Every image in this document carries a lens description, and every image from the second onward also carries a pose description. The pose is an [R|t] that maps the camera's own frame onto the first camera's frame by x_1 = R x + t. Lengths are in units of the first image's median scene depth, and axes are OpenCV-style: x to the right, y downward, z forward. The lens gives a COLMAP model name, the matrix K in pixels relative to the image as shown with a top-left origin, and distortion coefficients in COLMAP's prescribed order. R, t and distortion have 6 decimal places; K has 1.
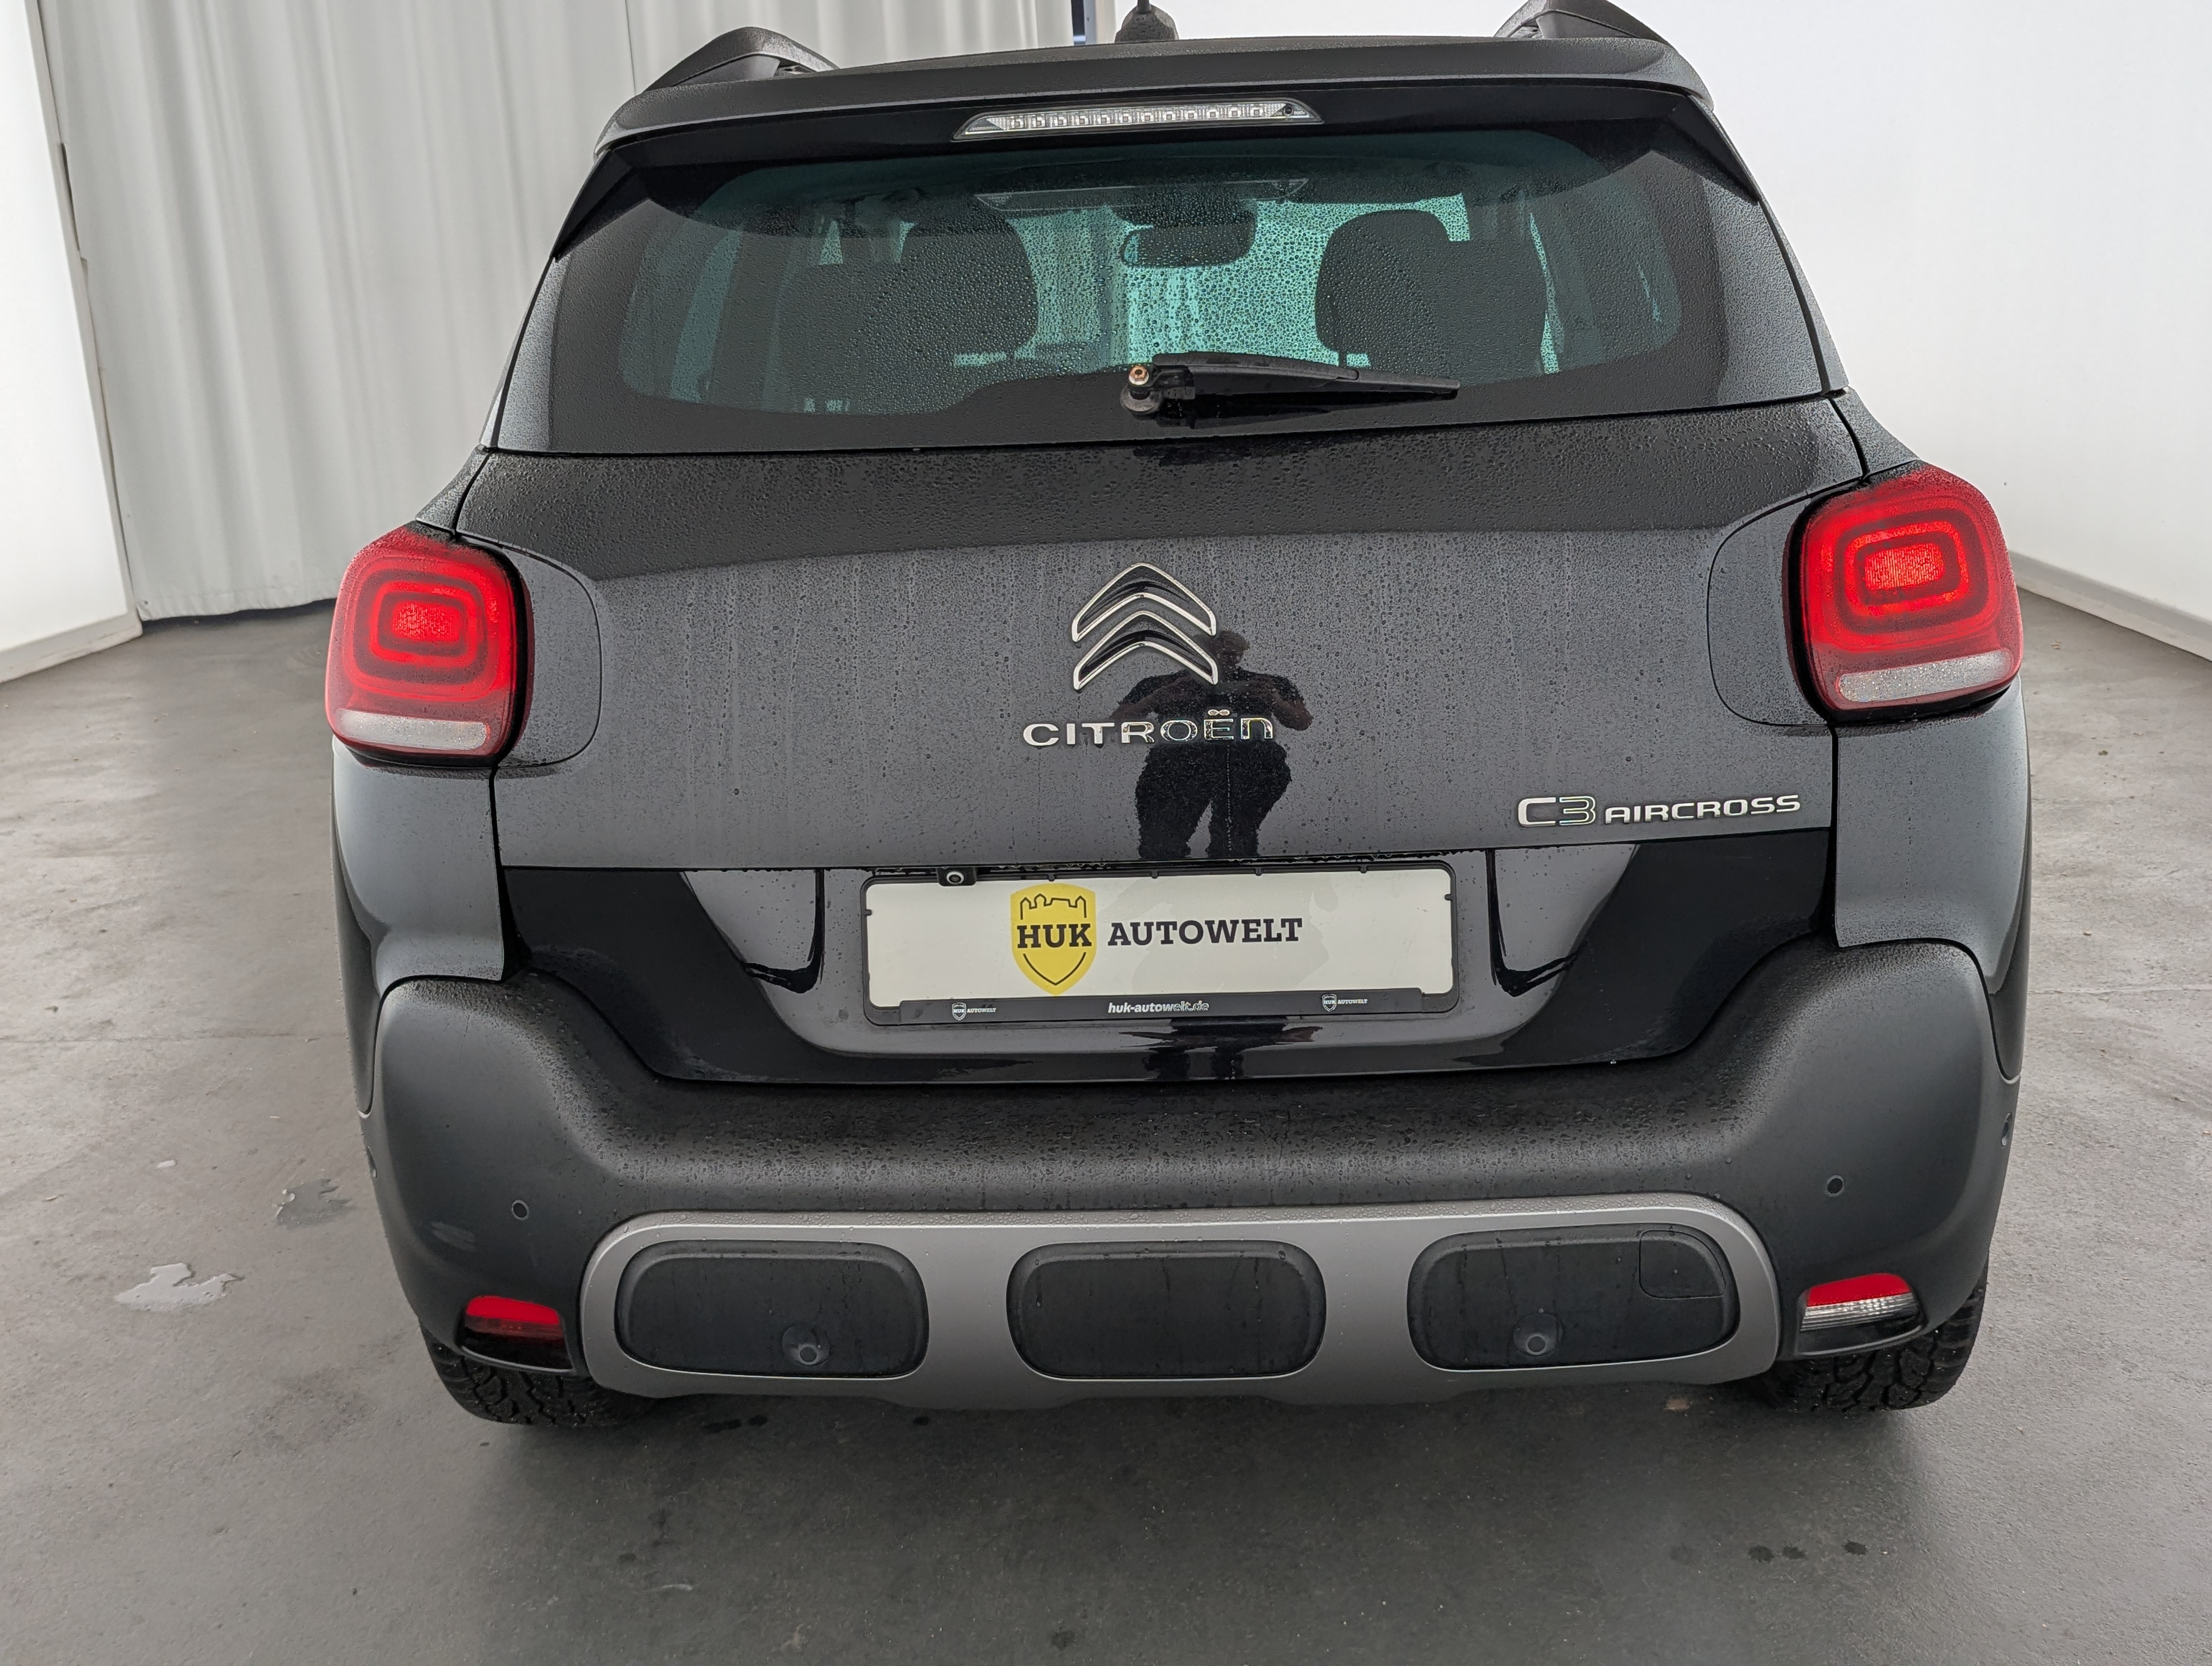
lens RADIAL K [[2119.4, 0, 1097.1], [0, 2119.4, 816.4], [0, 0, 1]] dist [0.020799, 0.000000]
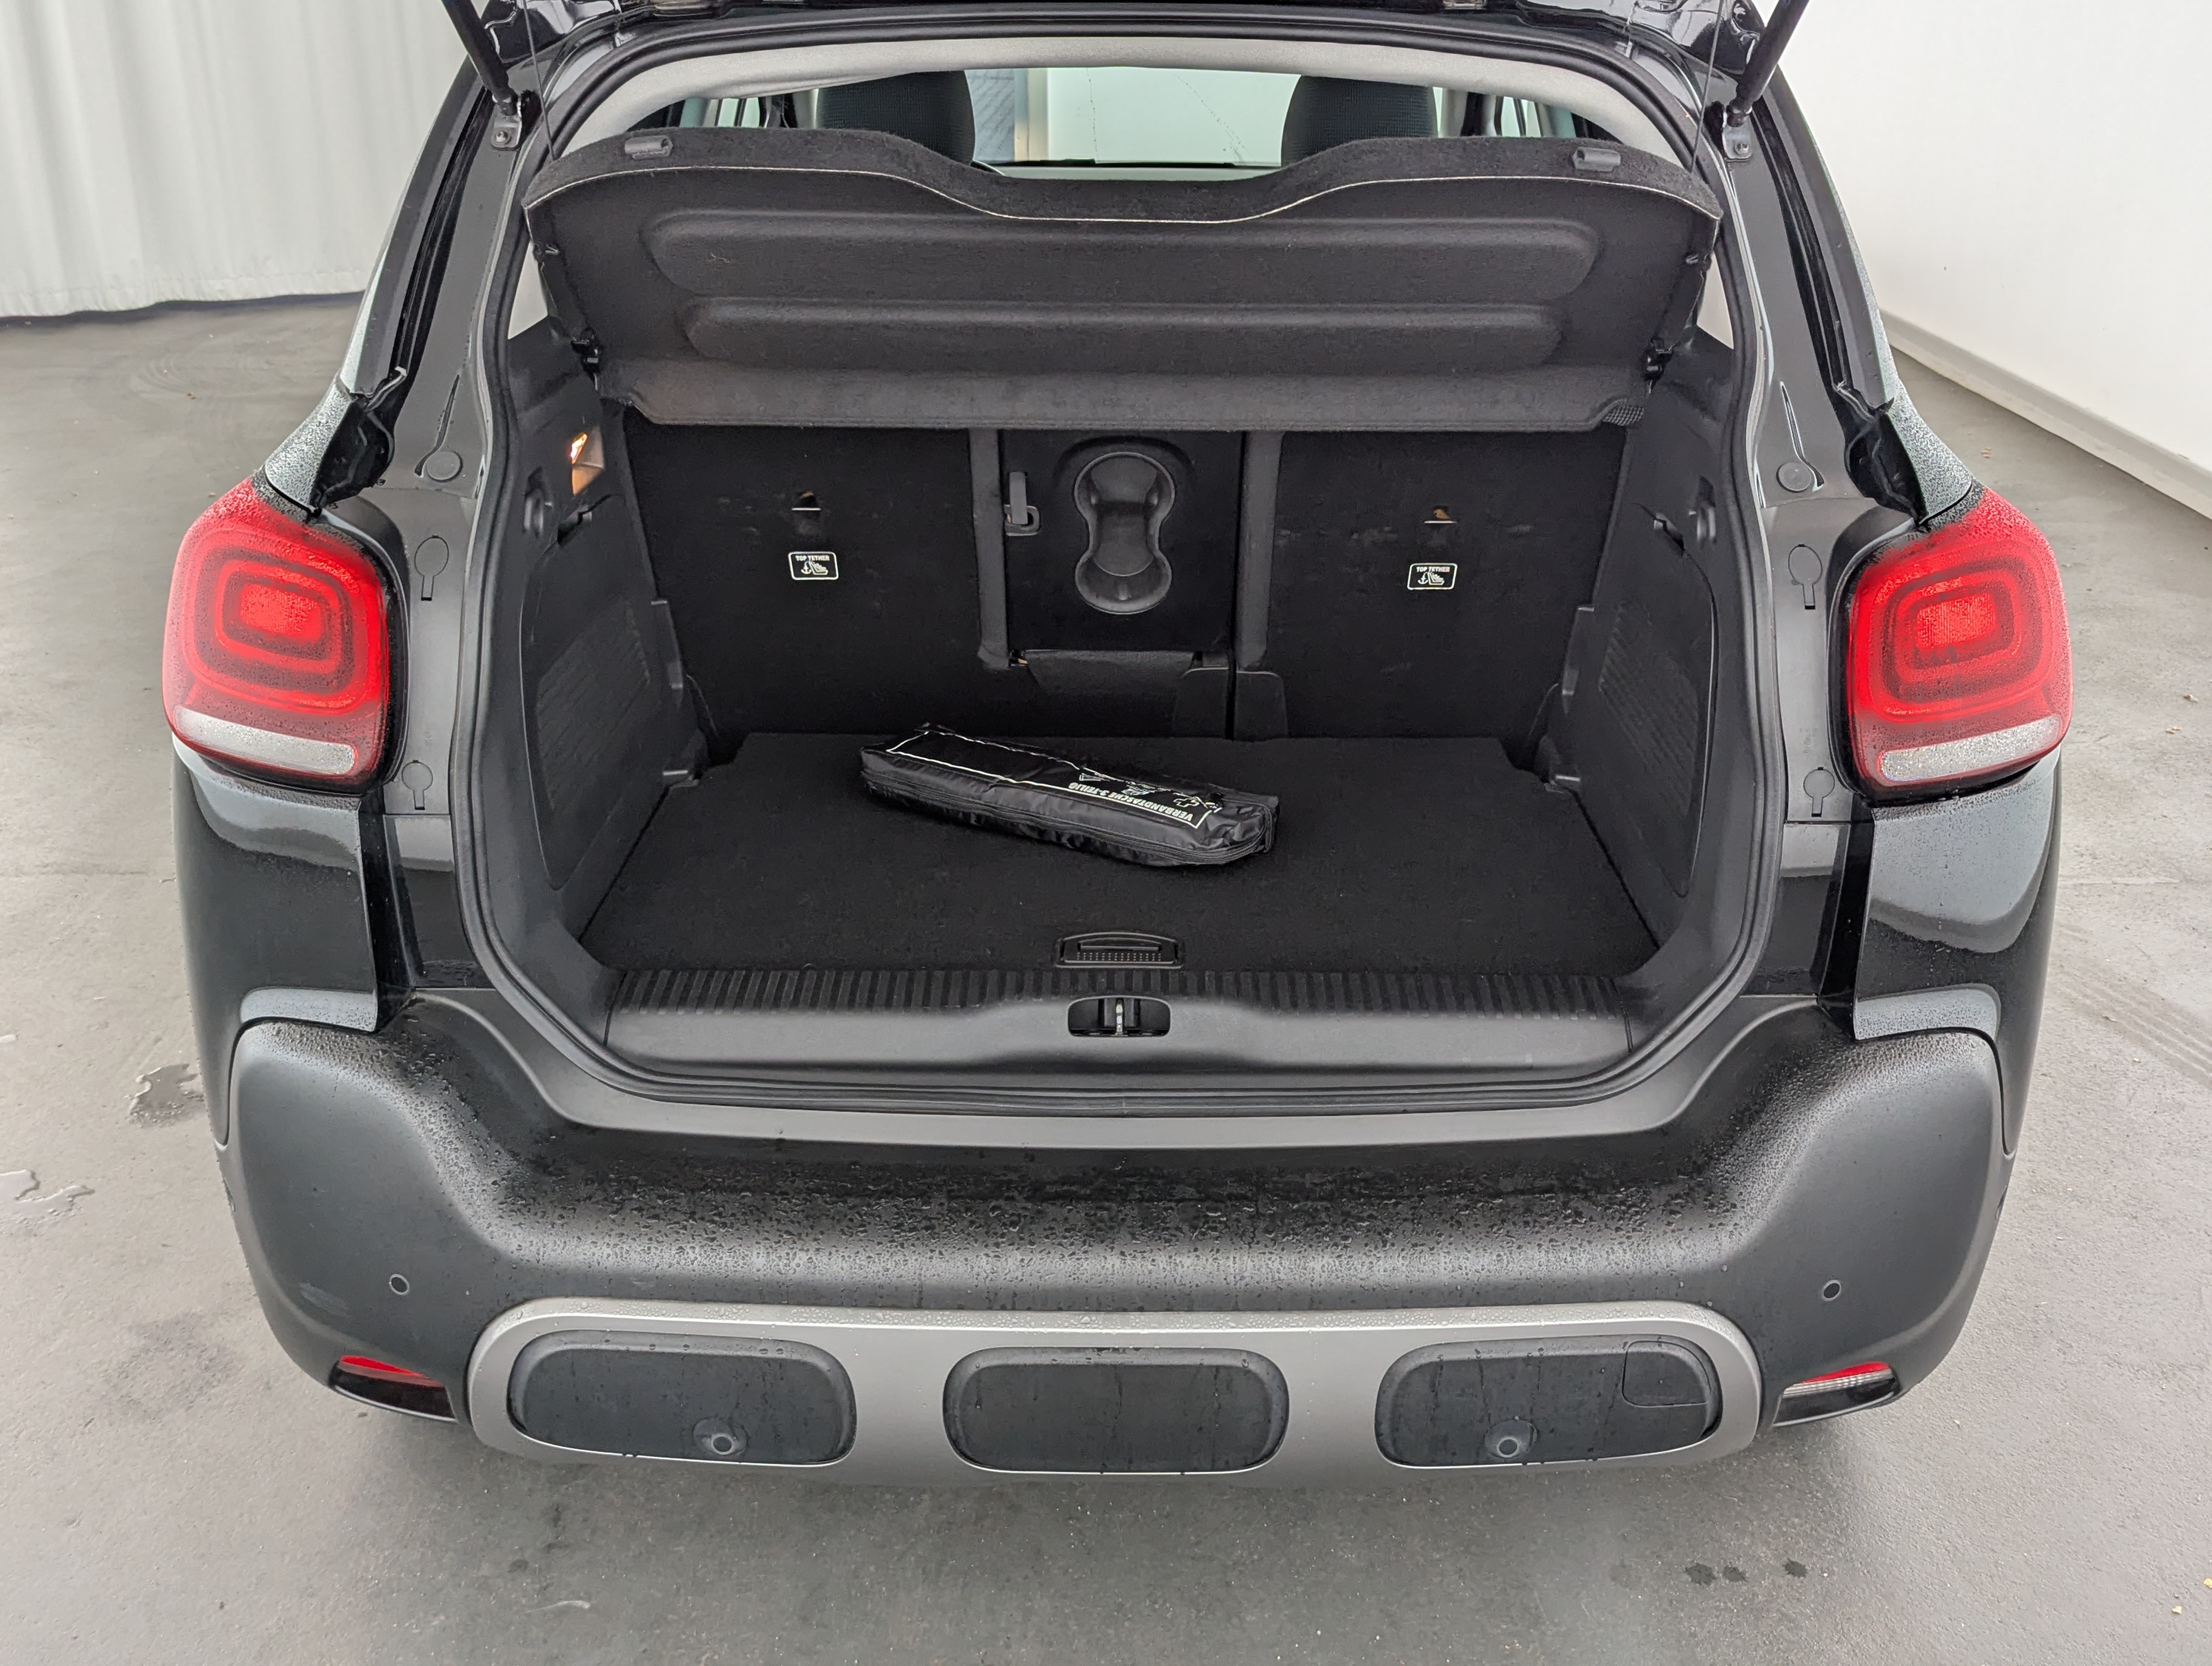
lens RADIAL K [[2119.4, 0, 1132.2], [0, 2119.4, 796.5], [0, 0, 1]] dist [0.020799, 0.000000]
pose [[0.997089, 0.025722, 0.071771, -0.032521], [-0.035286, 0.990169, 0.135351, -0.152042], [-0.067584, -0.137489, 0.988195, 0.118133]]
